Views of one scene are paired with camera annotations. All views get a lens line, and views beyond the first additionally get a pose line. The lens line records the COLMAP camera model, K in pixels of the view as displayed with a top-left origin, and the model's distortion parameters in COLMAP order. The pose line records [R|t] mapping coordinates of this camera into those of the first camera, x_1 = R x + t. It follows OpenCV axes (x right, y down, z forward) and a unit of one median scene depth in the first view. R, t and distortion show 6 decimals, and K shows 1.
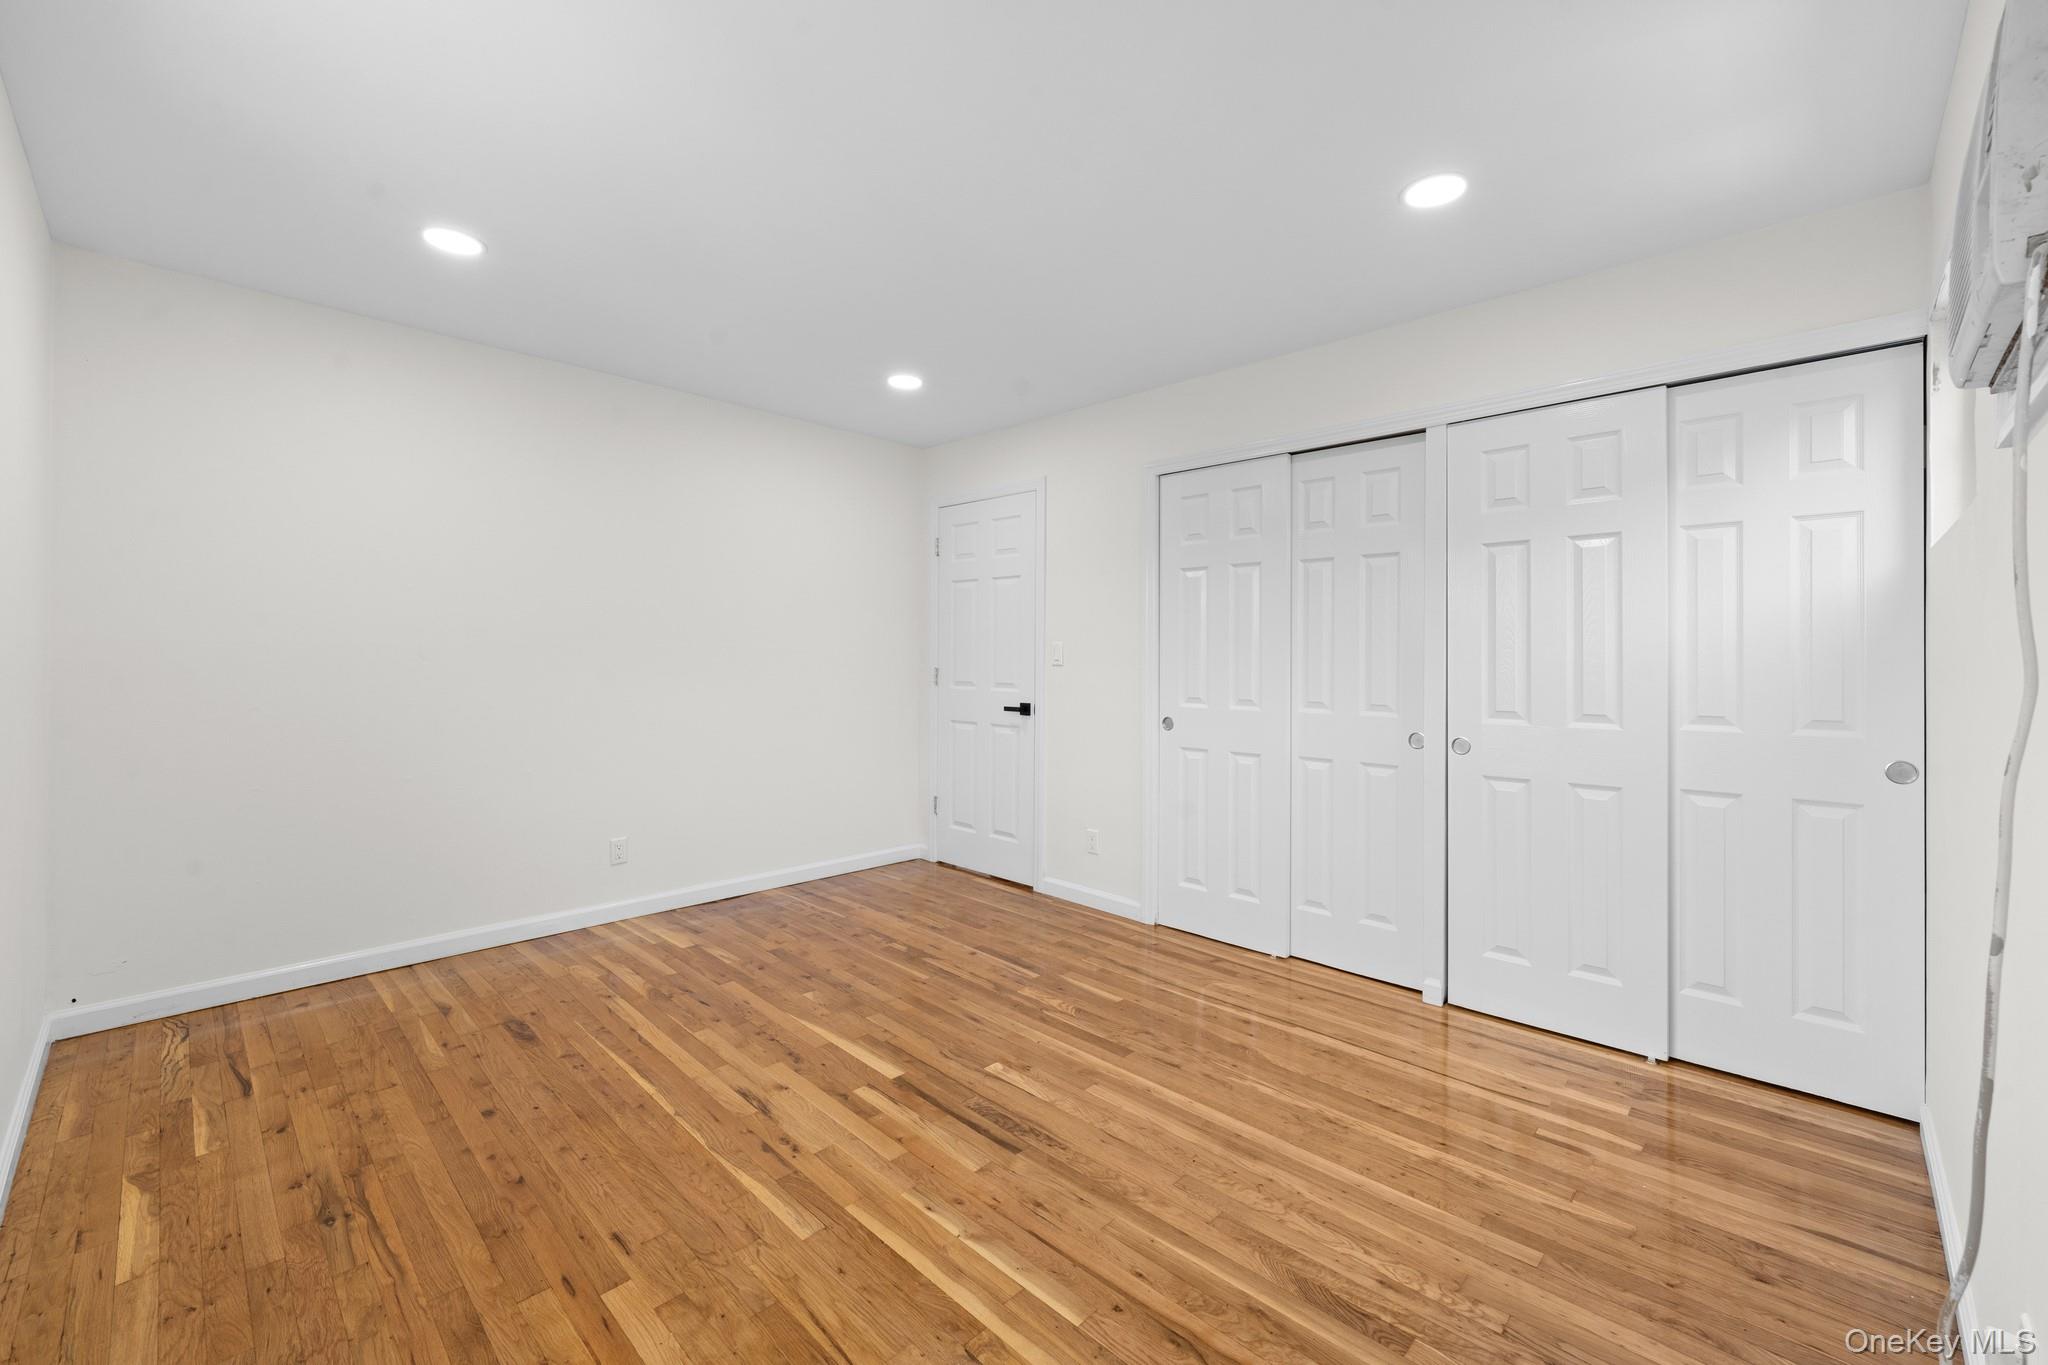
lens RADIAL K [[840.1, 0, 1026.2], [0, 840.1, 674.8], [0, 0, 1]] dist [0.001098, -0.000167]
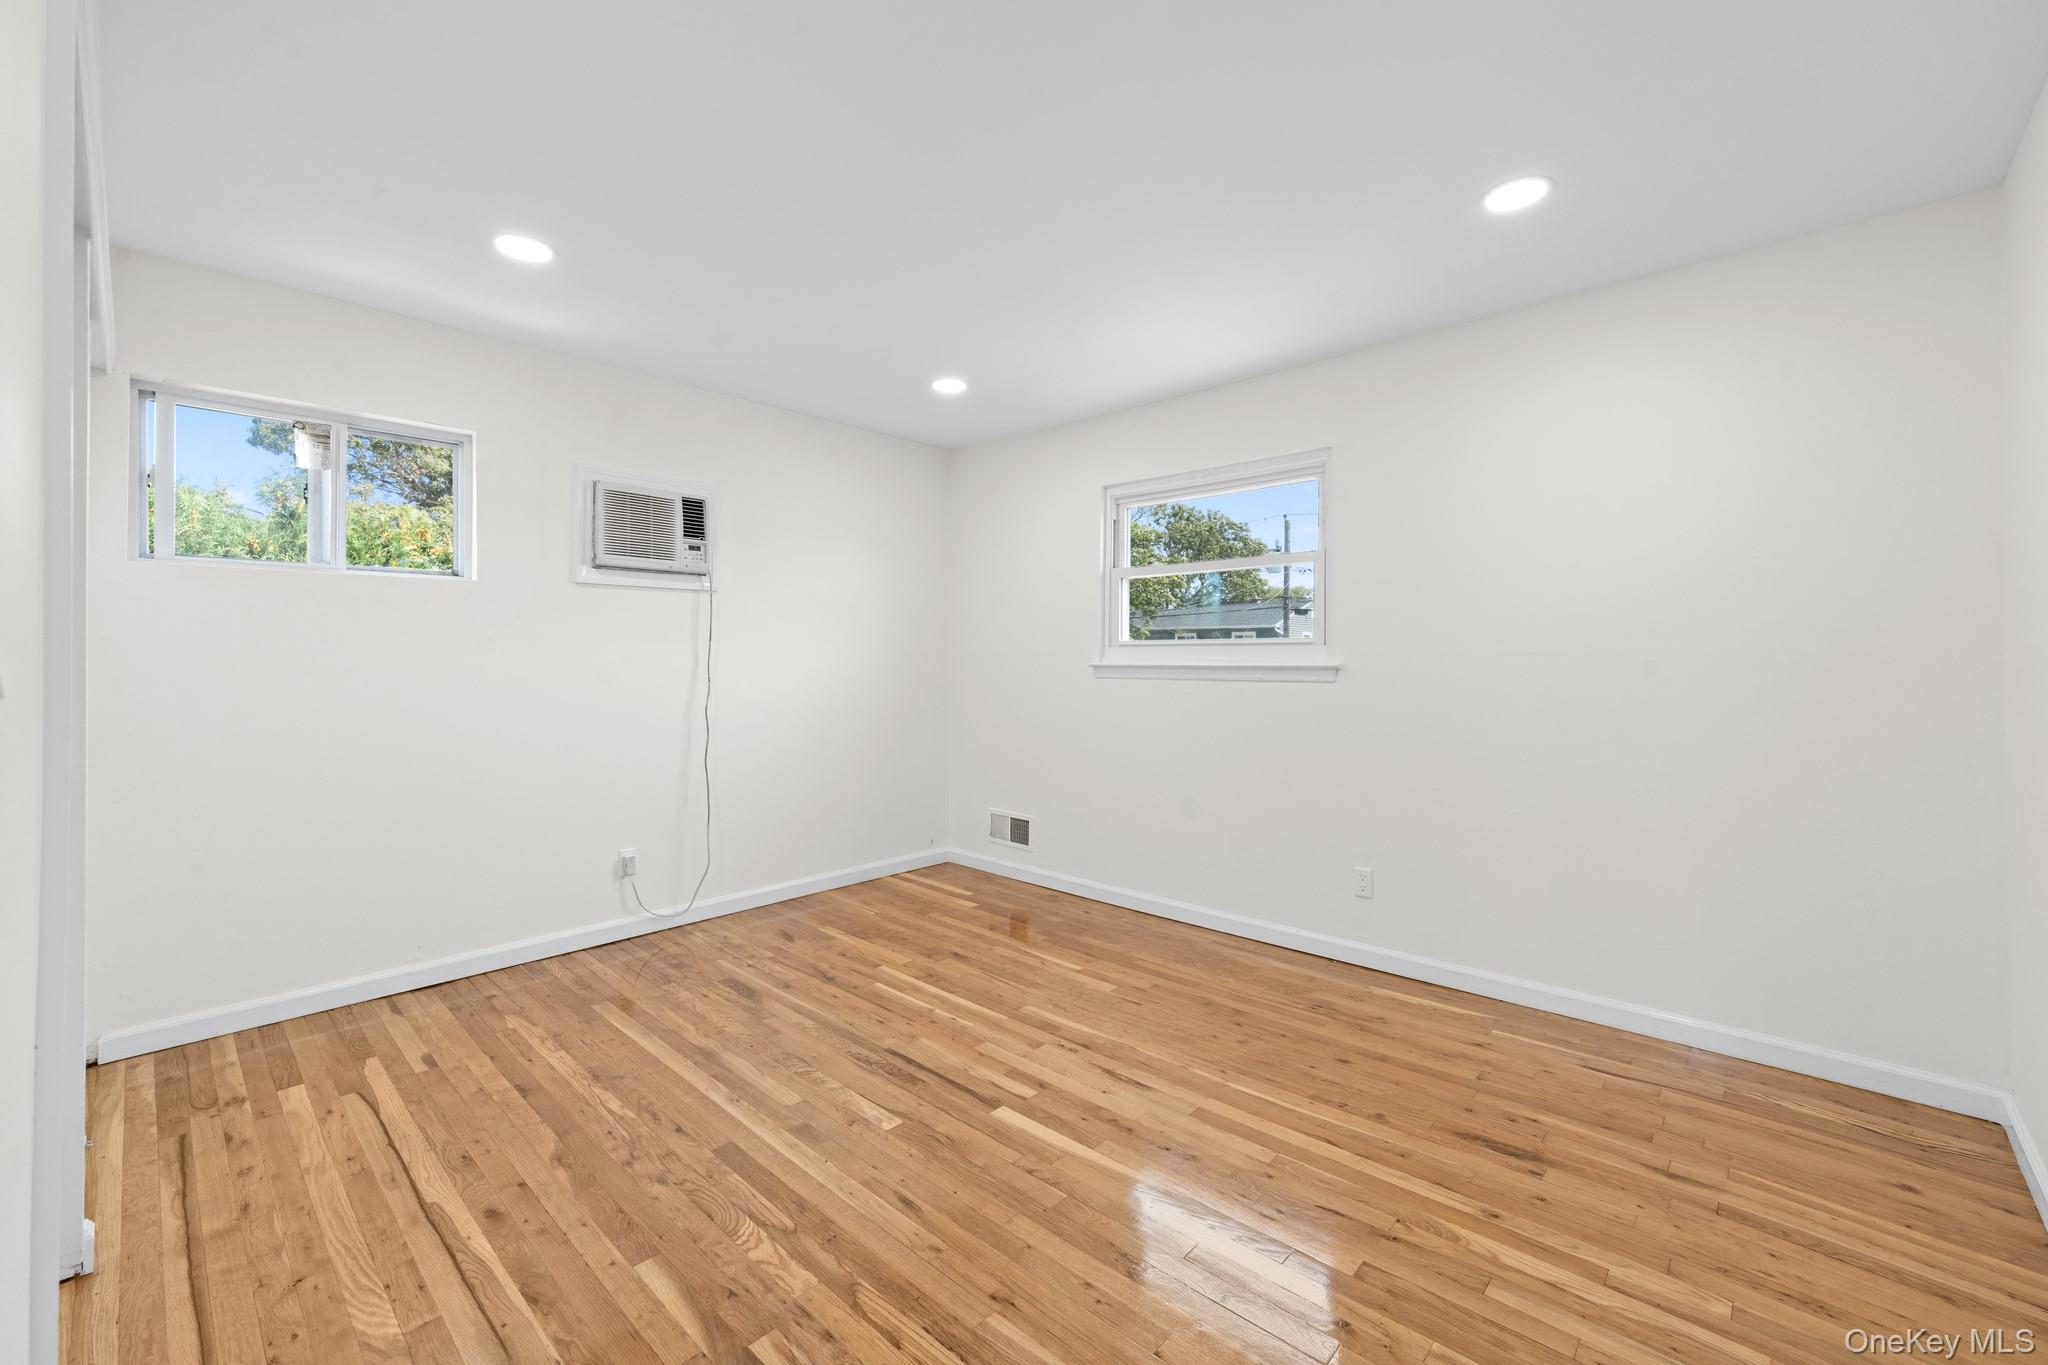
lens RADIAL K [[840.1, 0, 1026.2], [0, 840.1, 674.8], [0, 0, 1]] dist [0.001098, -0.000167]
pose [[-0.999843, -0.009356, -0.015016, -0.177179], [-0.010005, 0.998992, 0.043769, -0.049074], [0.014592, 0.043913, -0.998929, 2.039849]]
